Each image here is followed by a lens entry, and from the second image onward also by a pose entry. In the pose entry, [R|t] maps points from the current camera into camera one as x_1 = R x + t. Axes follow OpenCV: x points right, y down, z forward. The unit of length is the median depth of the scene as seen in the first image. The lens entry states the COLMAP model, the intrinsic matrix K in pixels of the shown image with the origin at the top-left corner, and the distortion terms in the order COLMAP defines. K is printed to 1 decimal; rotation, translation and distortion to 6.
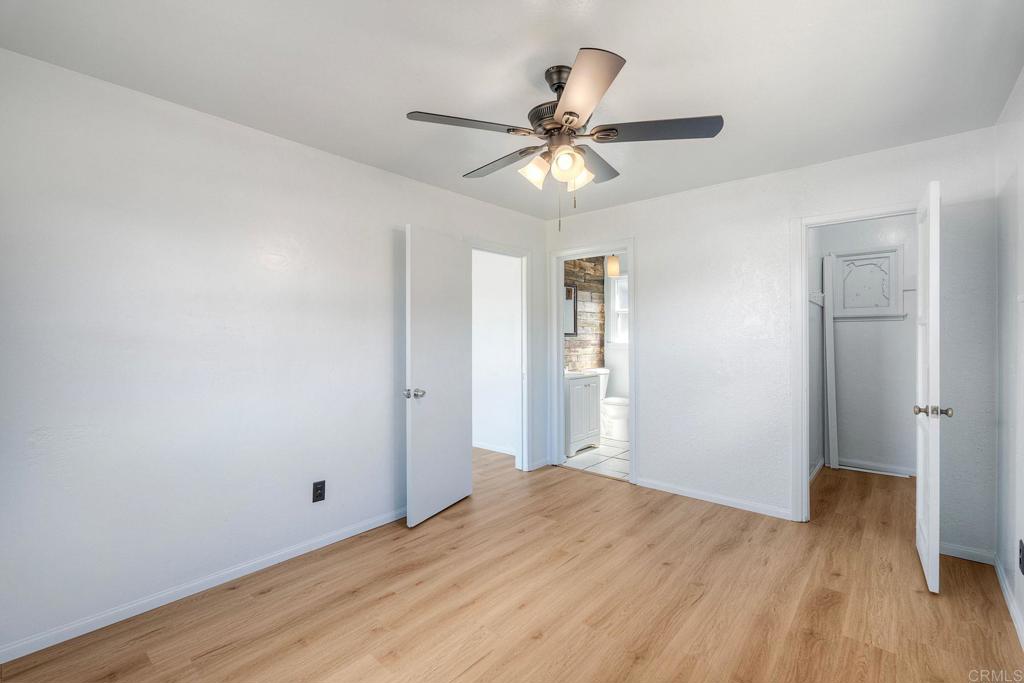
lens RADIAL K [[463.1, 0, 514.0], [0, 463.1, 340.0], [0, 0, 1]] dist [0.001583, 0.000130]
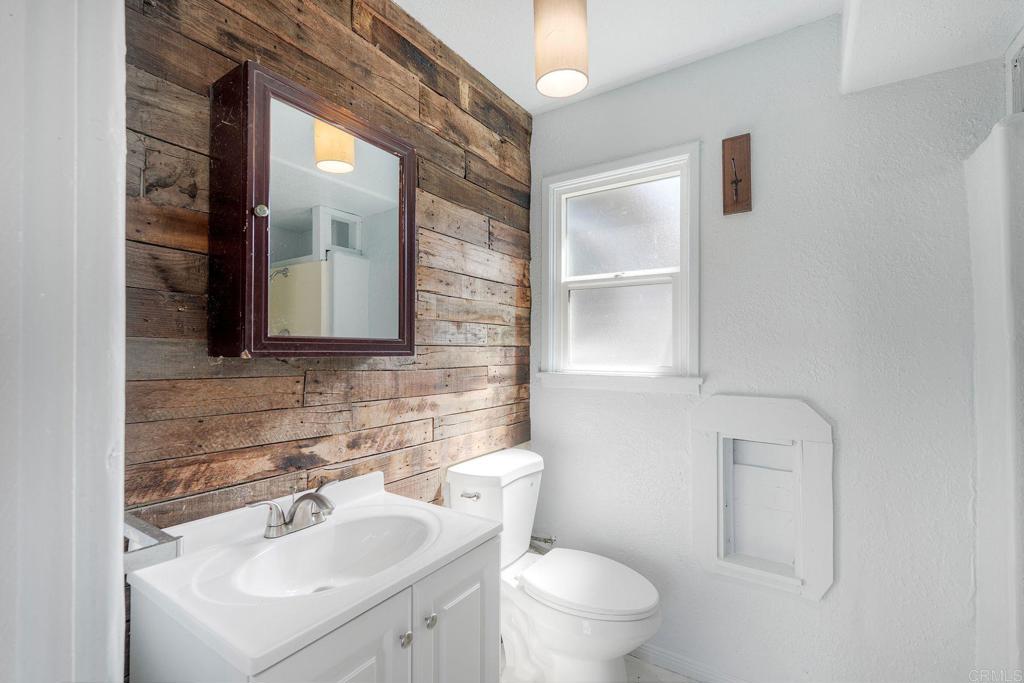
lens RADIAL K [[463.1, 0, 510.9], [0, 463.1, 344.8], [0, 0, 1]] dist [0.001583, 0.000130]
pose [[0.993004, 0.007566, 0.117842, 0.146194], [-0.005422, 0.999814, -0.018501, -0.008327], [-0.117960, 0.017733, 0.992860, 0.685236]]
